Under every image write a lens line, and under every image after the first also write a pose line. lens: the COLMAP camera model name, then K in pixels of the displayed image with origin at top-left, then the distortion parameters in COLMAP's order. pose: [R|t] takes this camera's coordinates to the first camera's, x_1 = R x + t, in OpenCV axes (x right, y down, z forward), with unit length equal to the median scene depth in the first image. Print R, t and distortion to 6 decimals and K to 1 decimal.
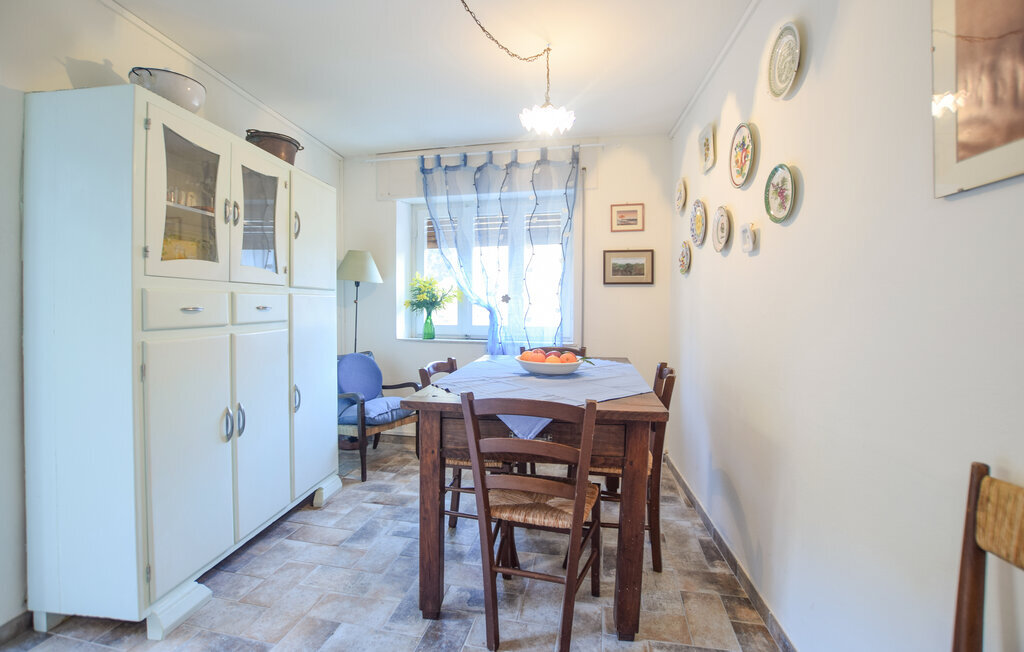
lens RADIAL K [[504.8, 0, 511.5], [0, 504.8, 306.7], [0, 0, 1]] dist [-0.001743, 0.000117]
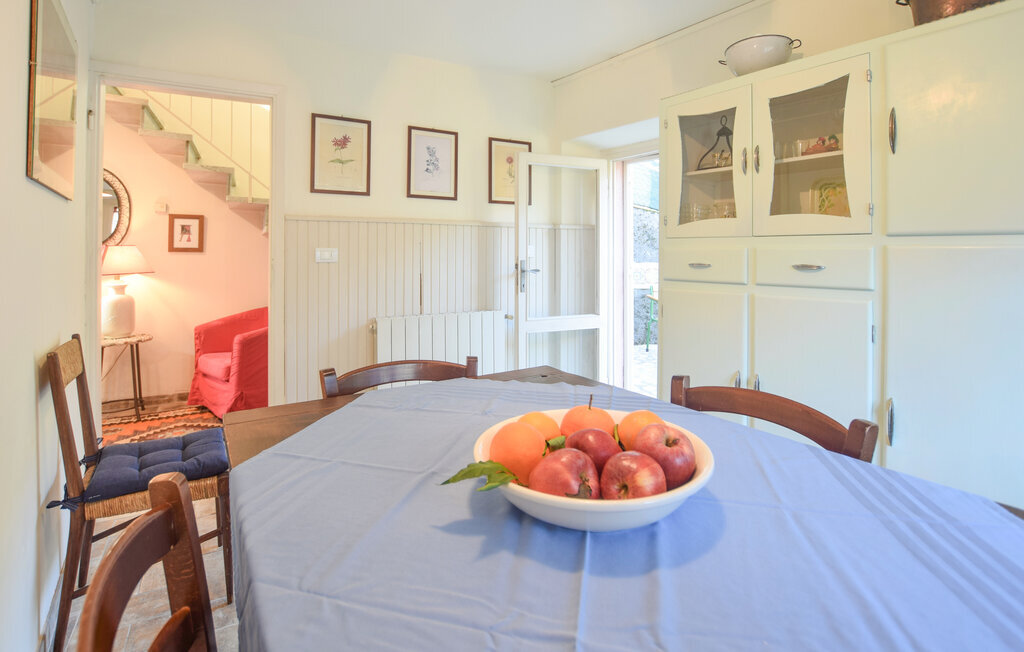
lens RADIAL K [[504.8, 0, 511.5], [0, 504.8, 306.7], [0, 0, 1]] dist [-0.001743, 0.000117]
pose [[-0.756373, 0.072833, -0.650074, 0.378659], [0.000520, 0.993849, 0.110744, -0.025777], [0.654141, 0.083426, -0.751758, 1.472702]]
